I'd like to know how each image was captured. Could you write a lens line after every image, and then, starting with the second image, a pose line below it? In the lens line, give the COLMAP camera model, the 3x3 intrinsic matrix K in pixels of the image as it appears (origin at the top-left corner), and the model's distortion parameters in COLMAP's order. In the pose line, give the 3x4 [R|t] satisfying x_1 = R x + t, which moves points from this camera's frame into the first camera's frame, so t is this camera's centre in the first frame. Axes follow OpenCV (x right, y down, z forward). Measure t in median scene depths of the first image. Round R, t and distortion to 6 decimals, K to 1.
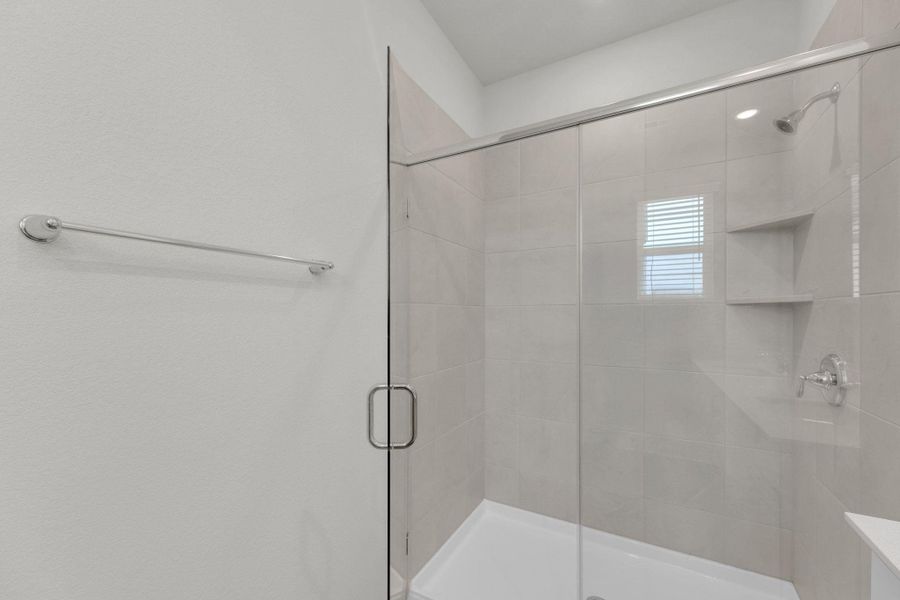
lens RADIAL K [[378.2, 0, 427.1], [0, 378.2, 318.3], [0, 0, 1]] dist [0.003618, 0.000551]
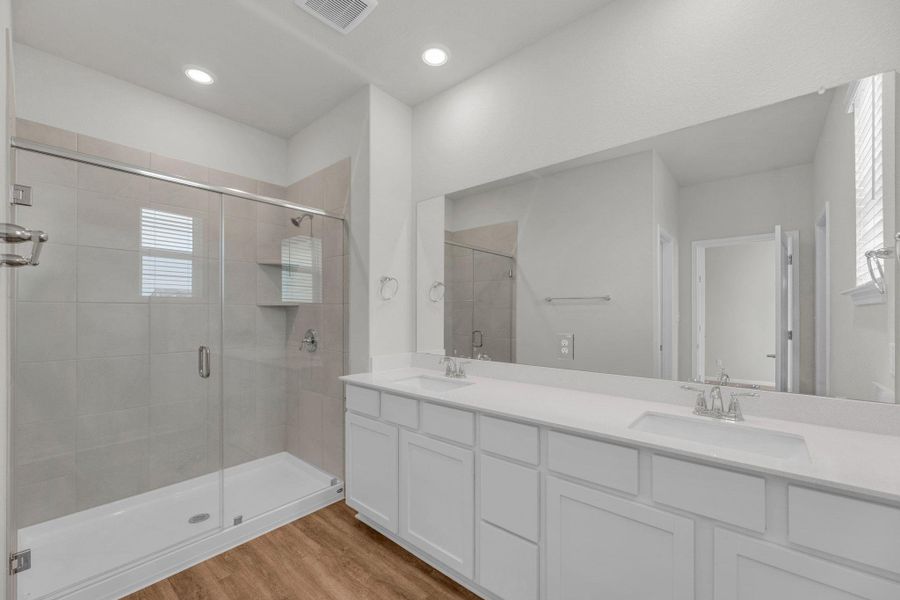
lens RADIAL K [[368.5, 0, 450.0], [0, 368.5, 313.7], [0, 0, 1]] dist [-0.000298, 0.000014]
pose [[0.199173, -0.003185, 0.979959, -0.681778], [0.005731, 0.999981, 0.002085, 0.001032], [-0.979948, 0.005201, 0.199187, -0.185007]]
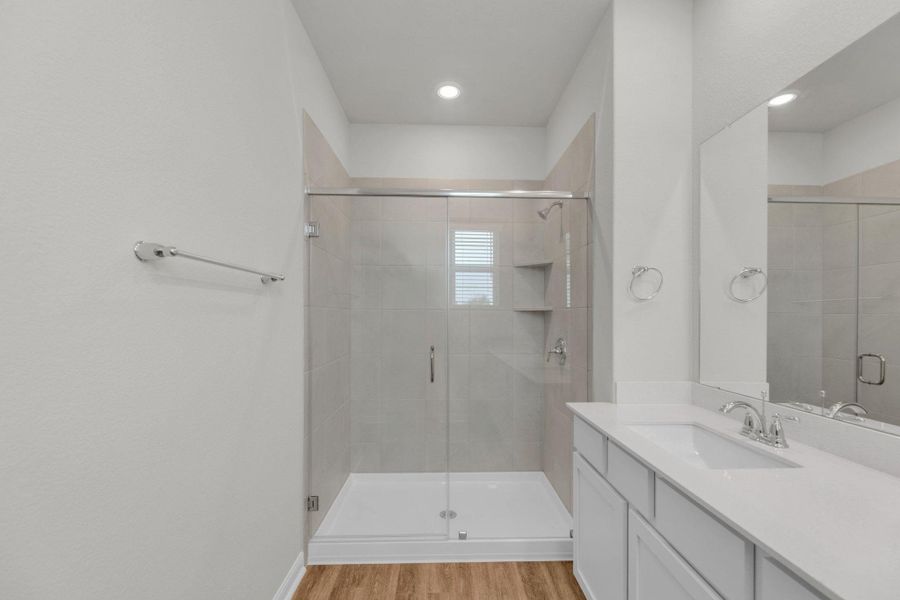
lens RADIAL K [[371.7, 0, 449.0], [0, 371.7, 318.8], [0, 0, 1]] dist [0.000030, -0.000170]
pose [[0.860168, 0.002583, 0.510004, -0.278095], [-0.001409, 0.999995, -0.002688, 0.000377], [-0.510009, 0.001594, 0.860168, -0.242281]]
